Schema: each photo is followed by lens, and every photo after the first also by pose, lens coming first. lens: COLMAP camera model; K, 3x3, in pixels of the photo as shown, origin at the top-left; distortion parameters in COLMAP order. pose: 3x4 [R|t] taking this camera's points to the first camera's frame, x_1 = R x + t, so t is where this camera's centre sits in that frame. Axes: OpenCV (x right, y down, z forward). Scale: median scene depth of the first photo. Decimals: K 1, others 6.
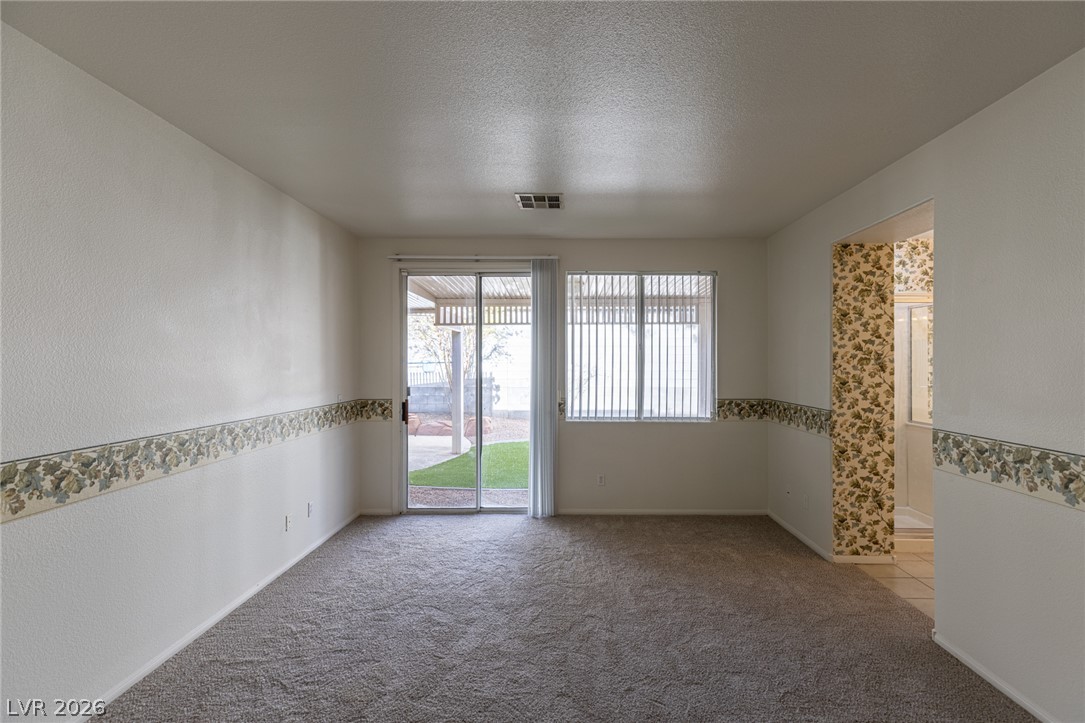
lens RADIAL K [[492.0, 0, 531.2], [0, 492.0, 357.2], [0, 0, 1]] dist [0.012696, -0.001985]
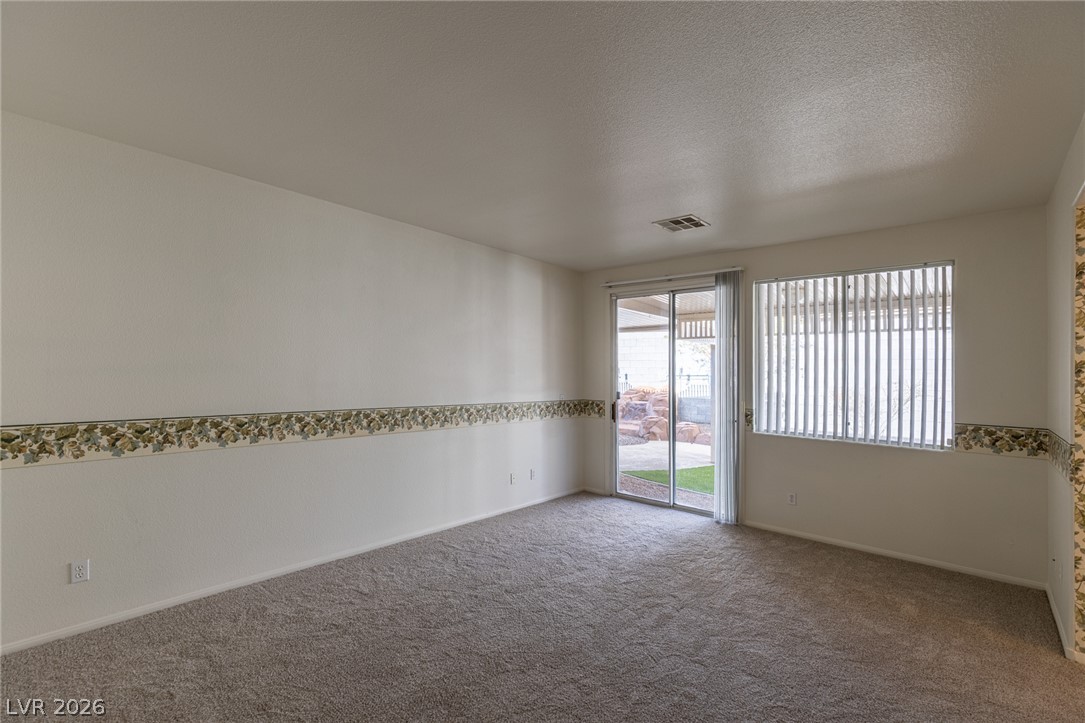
lens RADIAL K [[492.0, 0, 539.8], [0, 492.0, 373.2], [0, 0, 1]] dist [0.012696, -0.001985]
pose [[0.750952, 0.015772, -0.660169, 0.464835], [-0.013736, 0.999872, 0.008263, 0.009829], [0.660214, 0.002863, 0.751072, -0.031678]]
